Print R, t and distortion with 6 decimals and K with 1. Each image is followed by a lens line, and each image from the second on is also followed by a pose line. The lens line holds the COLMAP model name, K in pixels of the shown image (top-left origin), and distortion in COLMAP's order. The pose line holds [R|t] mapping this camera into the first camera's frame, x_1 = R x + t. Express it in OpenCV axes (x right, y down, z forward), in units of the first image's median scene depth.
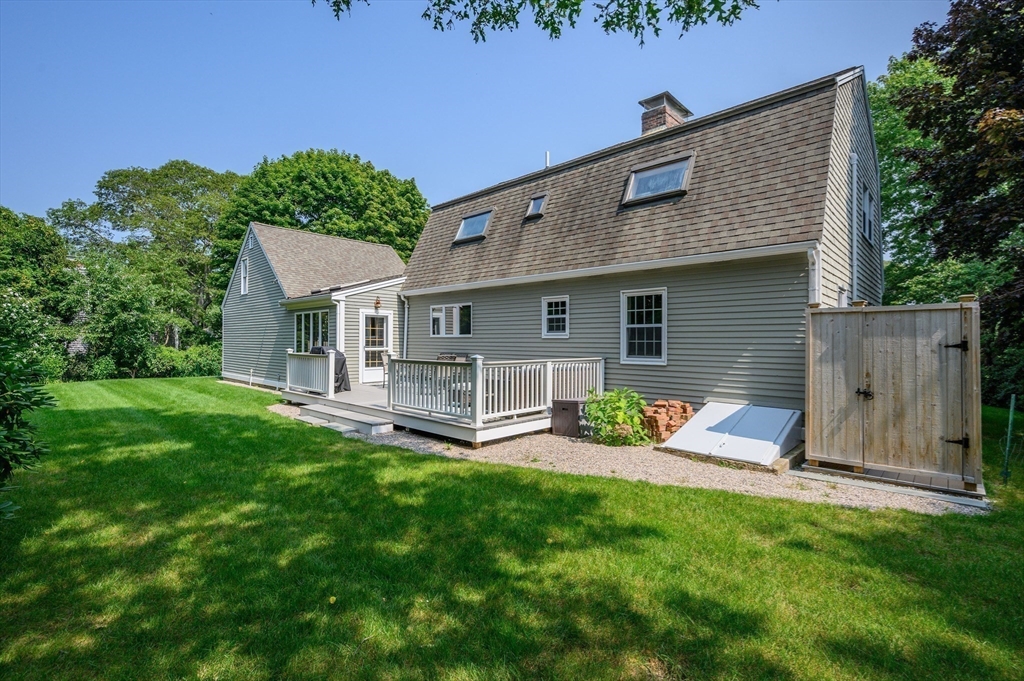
lens RADIAL K [[459.1, 0, 508.7], [0, 459.1, 340.2], [0, 0, 1]] dist [-0.002750, -0.000109]
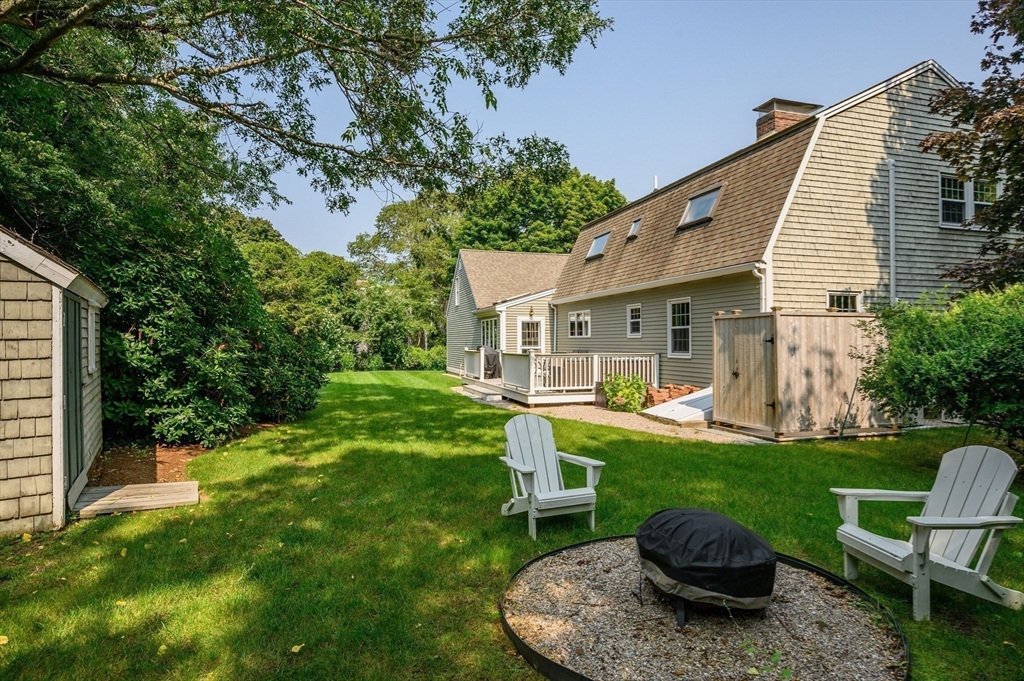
lens RADIAL K [[525.1, 0, 508.1], [0, 525.1, 343.8], [0, 0, 1]] dist [0.002957, 0.000924]
pose [[0.876782, -0.005442, -0.480858, 0.366019], [0.008277, 0.999959, 0.003776, 0.002867], [0.480818, -0.007291, 0.876790, -0.315515]]
